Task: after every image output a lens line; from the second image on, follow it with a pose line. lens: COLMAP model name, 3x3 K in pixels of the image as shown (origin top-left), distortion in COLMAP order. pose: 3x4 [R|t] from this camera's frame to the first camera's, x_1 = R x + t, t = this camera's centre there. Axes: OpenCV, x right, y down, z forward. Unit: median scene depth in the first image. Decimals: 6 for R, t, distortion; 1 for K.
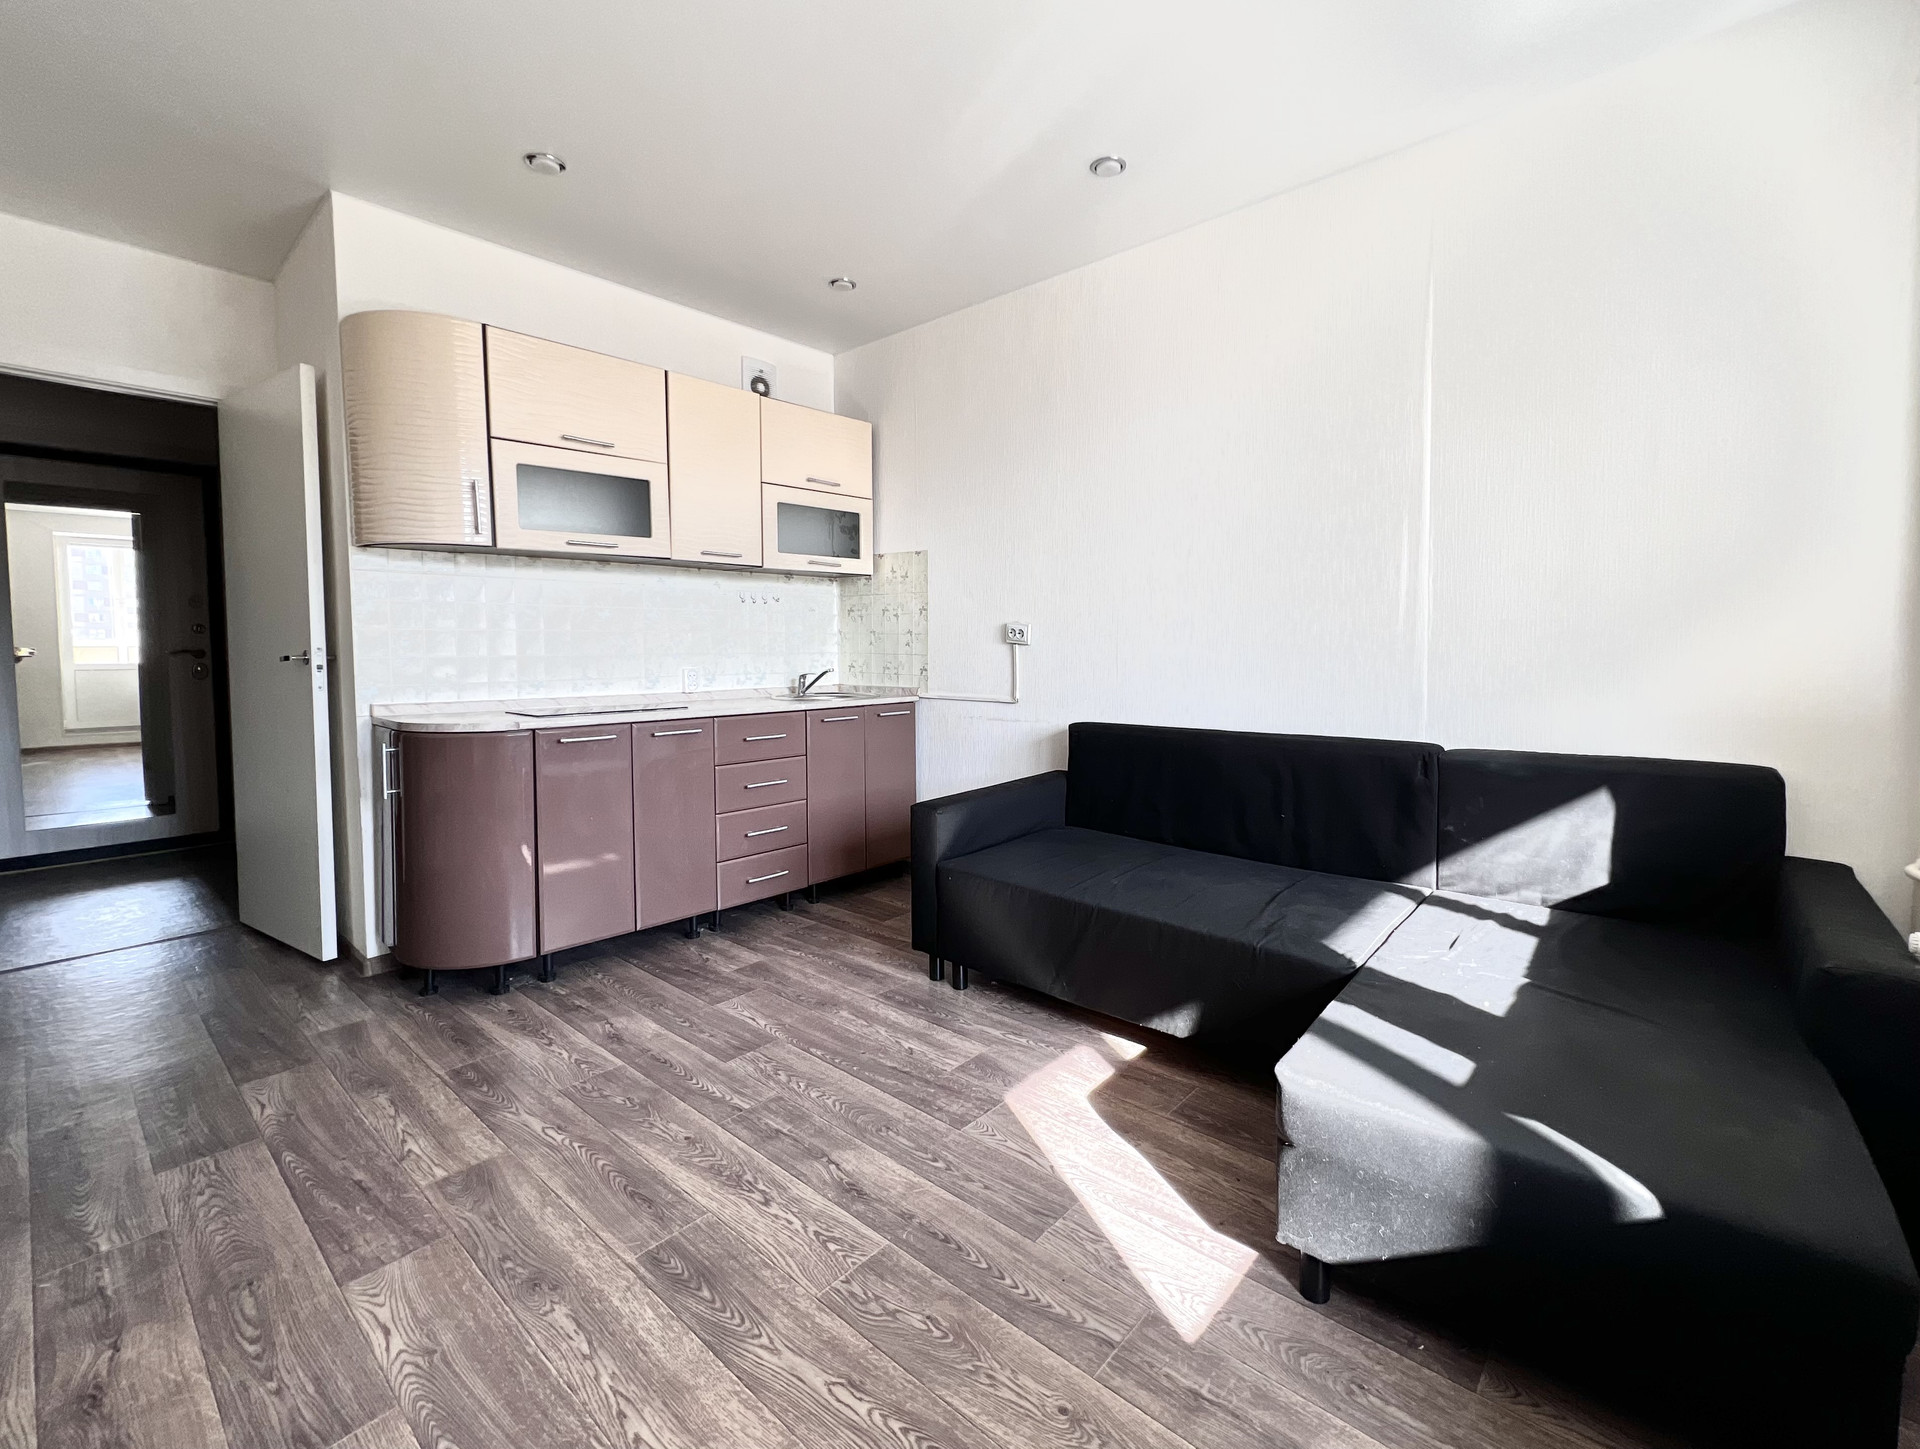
lens RADIAL K [[817.8, 0, 1035.2], [0, 817.8, 682.0], [0, 0, 1]] dist [-0.000128, 0.000068]
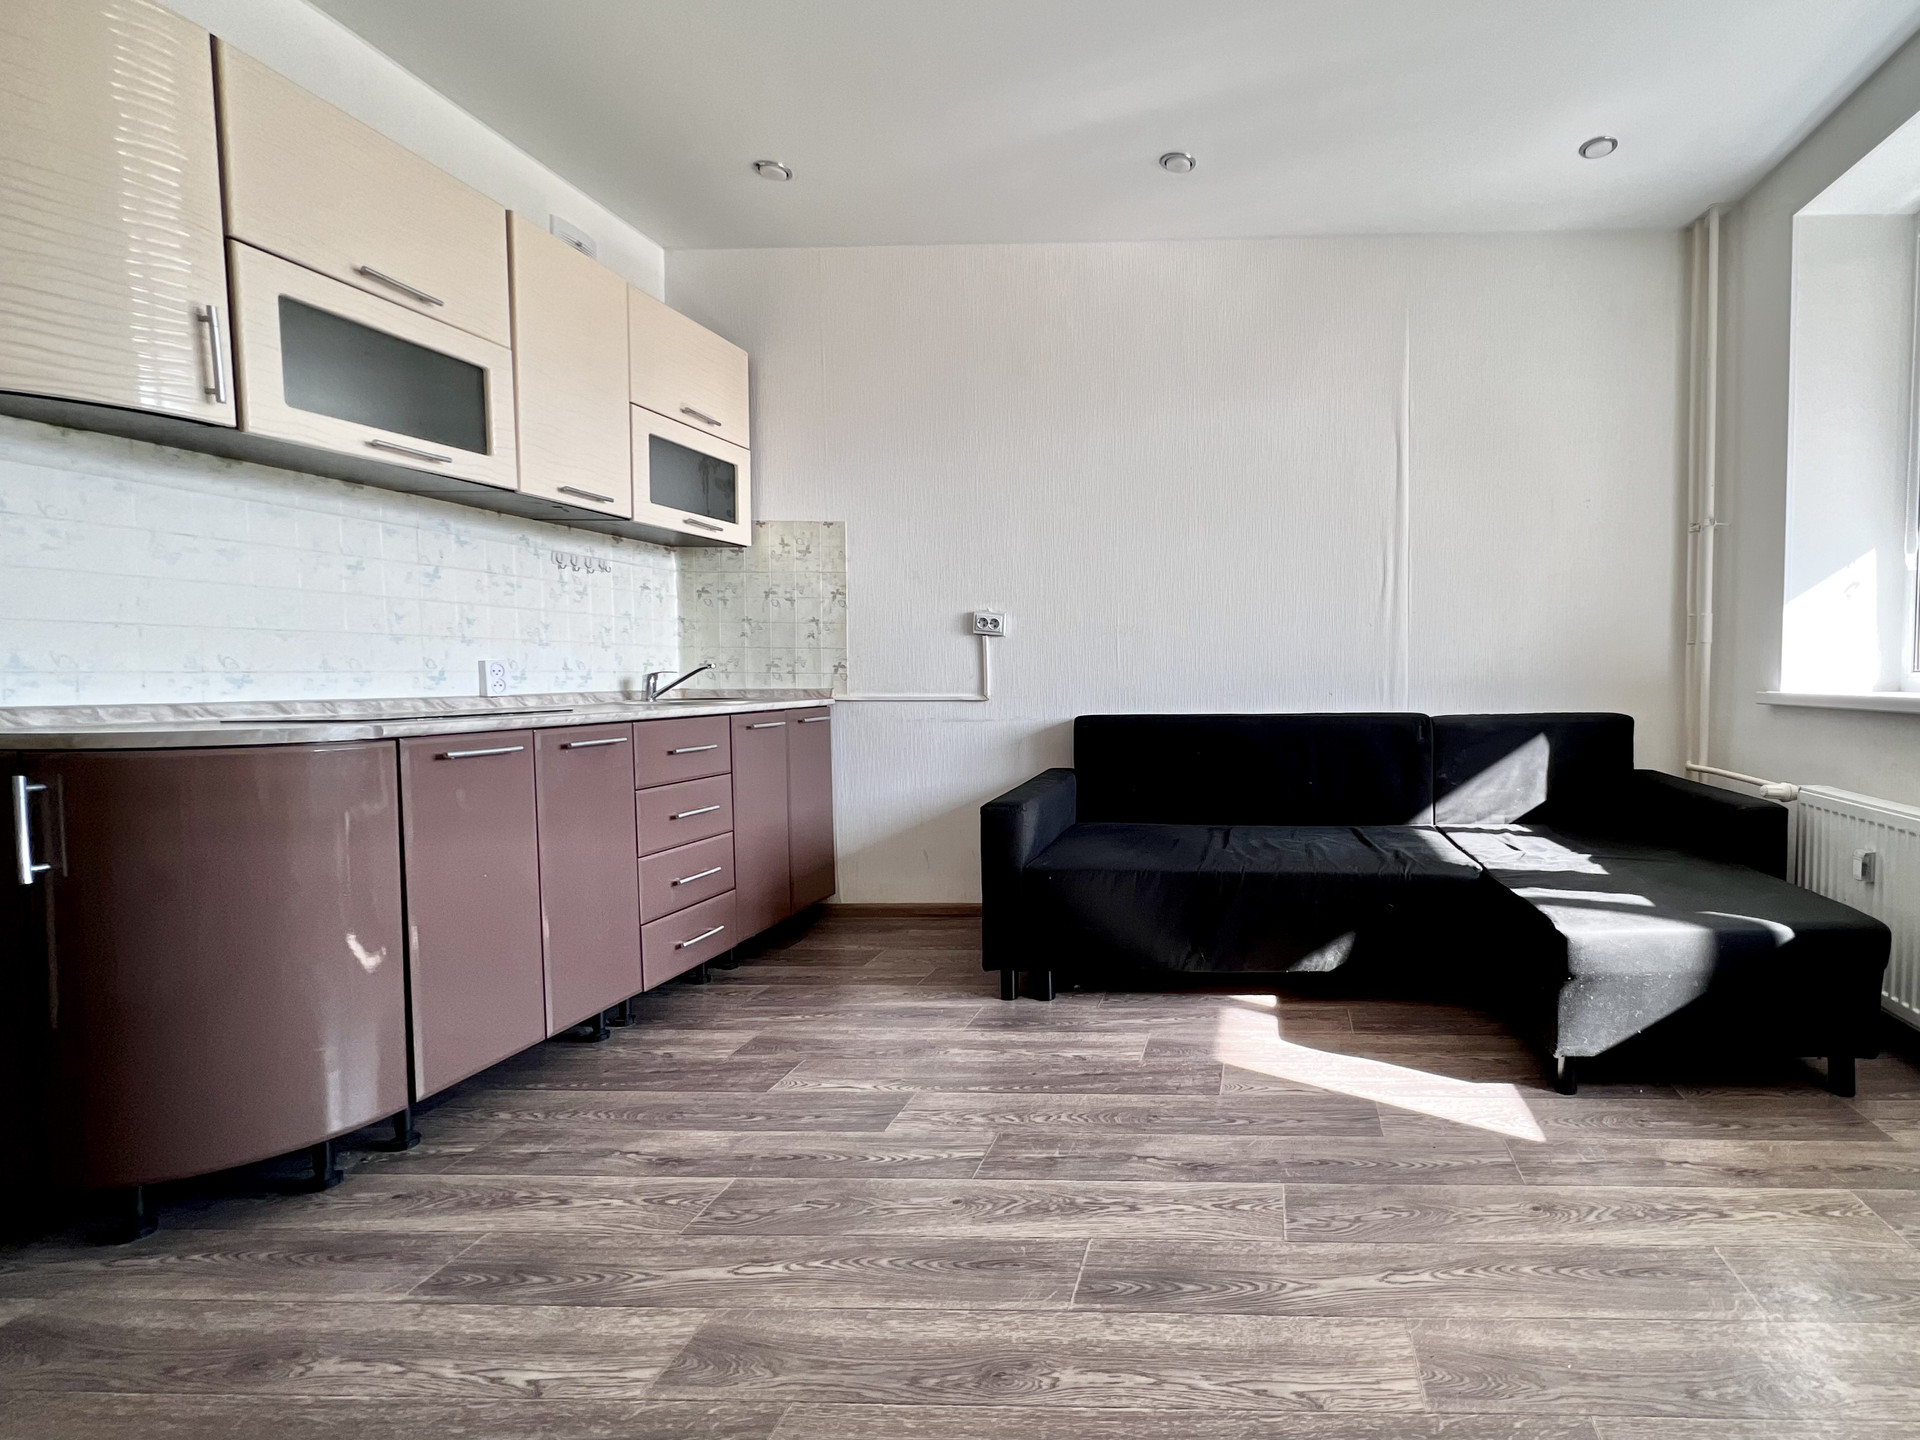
lens RADIAL K [[849.2, 0, 1250.3], [0, 849.2, 708.6], [0, 0, 1]] dist [-0.000686, 0.000171]
pose [[0.795207, -0.025902, 0.605785, -0.474077], [0.026889, 0.999611, 0.007444, 0.046655], [-0.605742, 0.010369, 0.795593, 0.098736]]
